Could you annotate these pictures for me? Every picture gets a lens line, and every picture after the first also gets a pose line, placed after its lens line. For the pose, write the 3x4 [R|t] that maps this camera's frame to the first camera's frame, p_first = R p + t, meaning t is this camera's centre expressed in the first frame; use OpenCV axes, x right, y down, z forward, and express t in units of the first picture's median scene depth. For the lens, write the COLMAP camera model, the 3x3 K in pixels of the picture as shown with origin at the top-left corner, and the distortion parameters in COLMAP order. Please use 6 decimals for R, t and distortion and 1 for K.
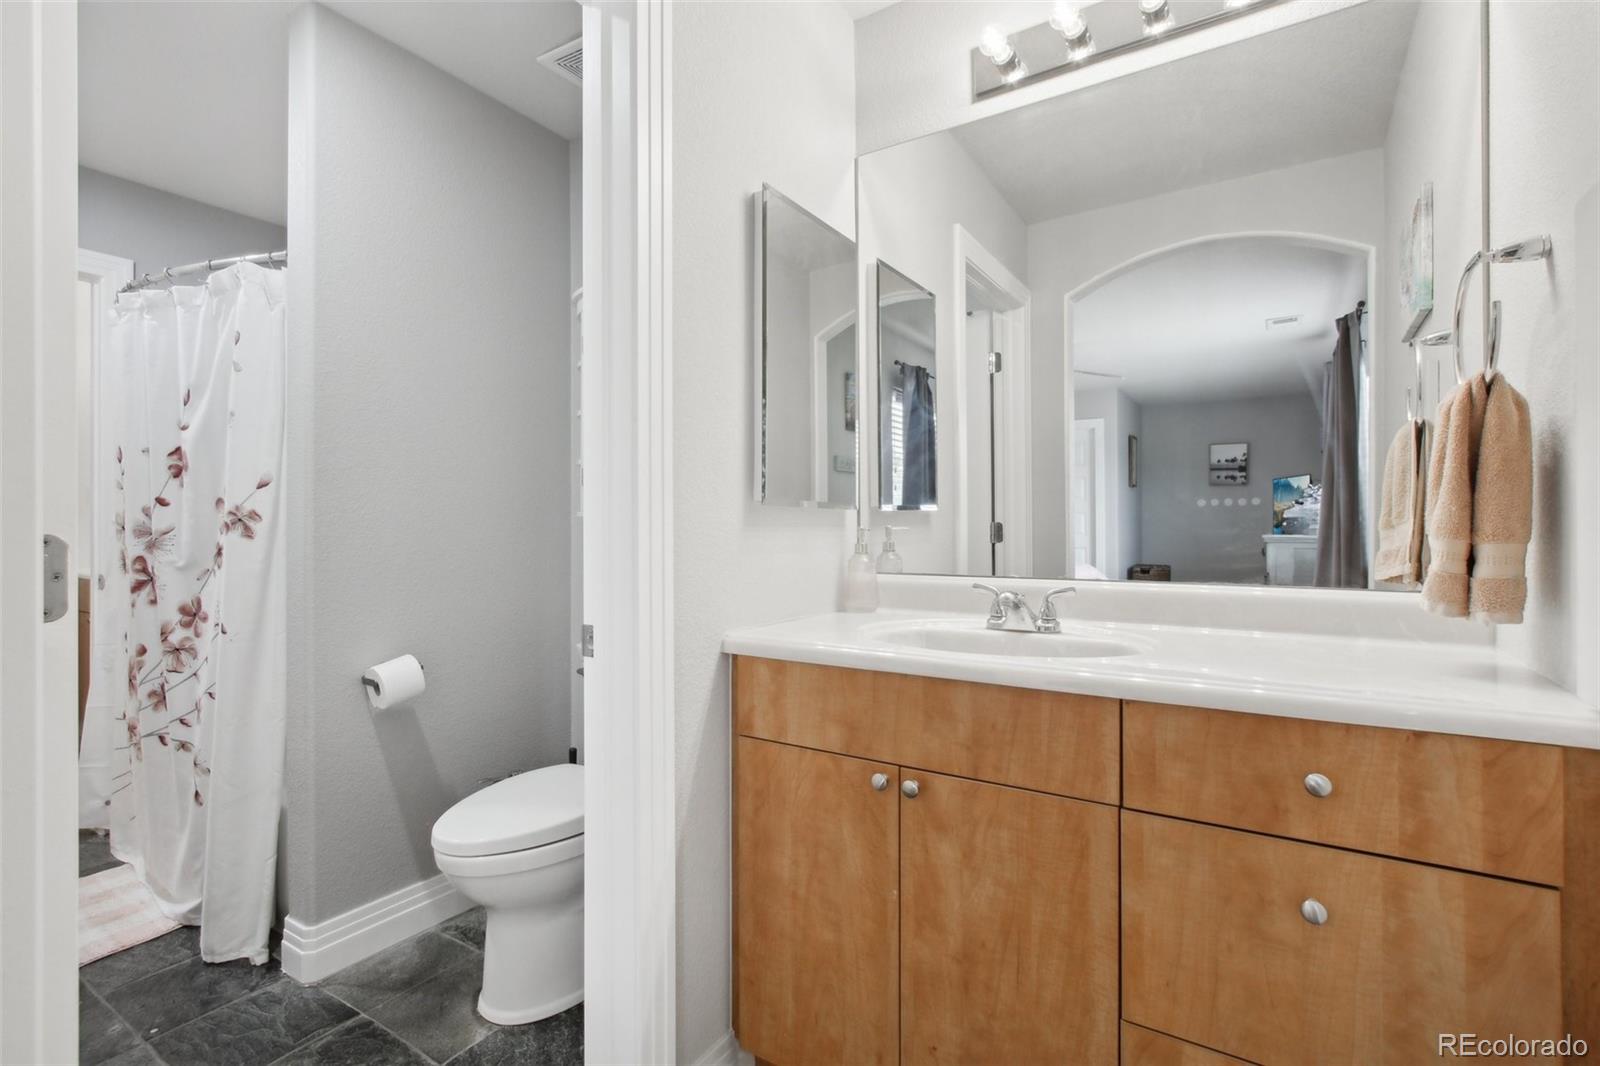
lens RADIAL K [[743.5, 0, 796.4], [0, 743.5, 521.6], [0, 0, 1]] dist [-0.003157, 0.000106]
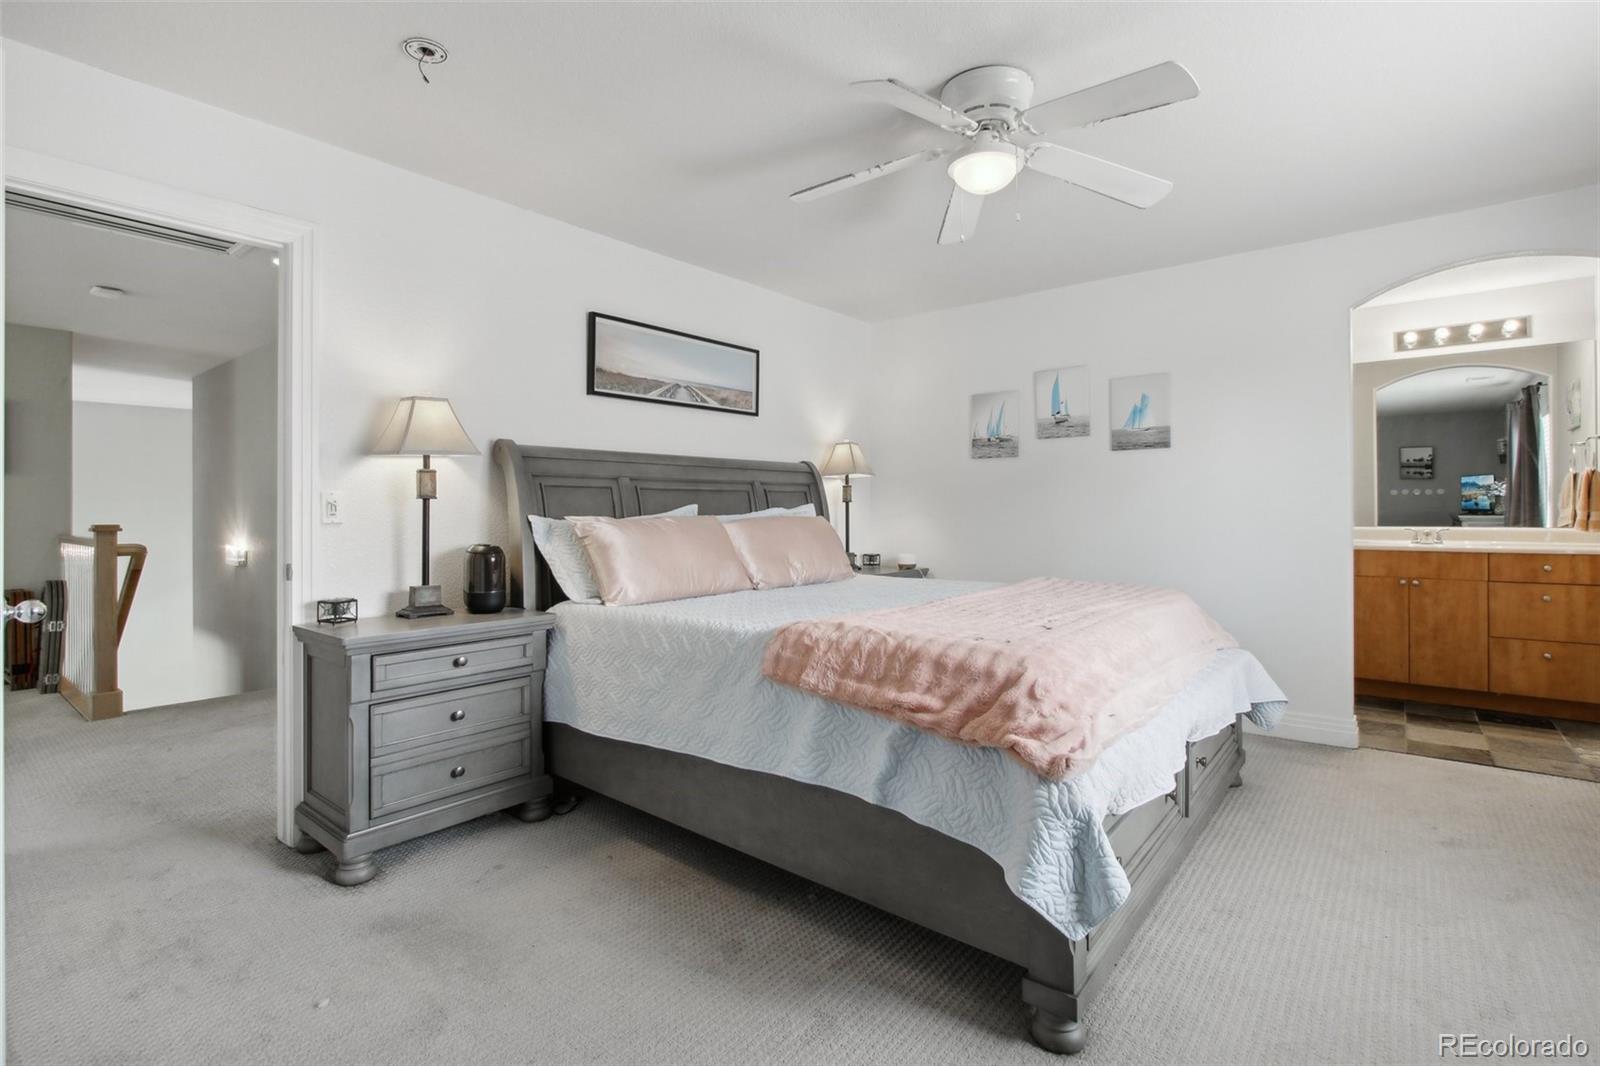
lens RADIAL K [[743.5, 0, 824.6], [0, 743.5, 509.9], [0, 0, 1]] dist [-0.003157, 0.000106]
pose [[0.995585, 0.000456, -0.093861, -2.193585], [-0.000104, 0.999993, 0.003748, 0.002973], [0.093862, -0.003722, 0.995578, -2.620846]]
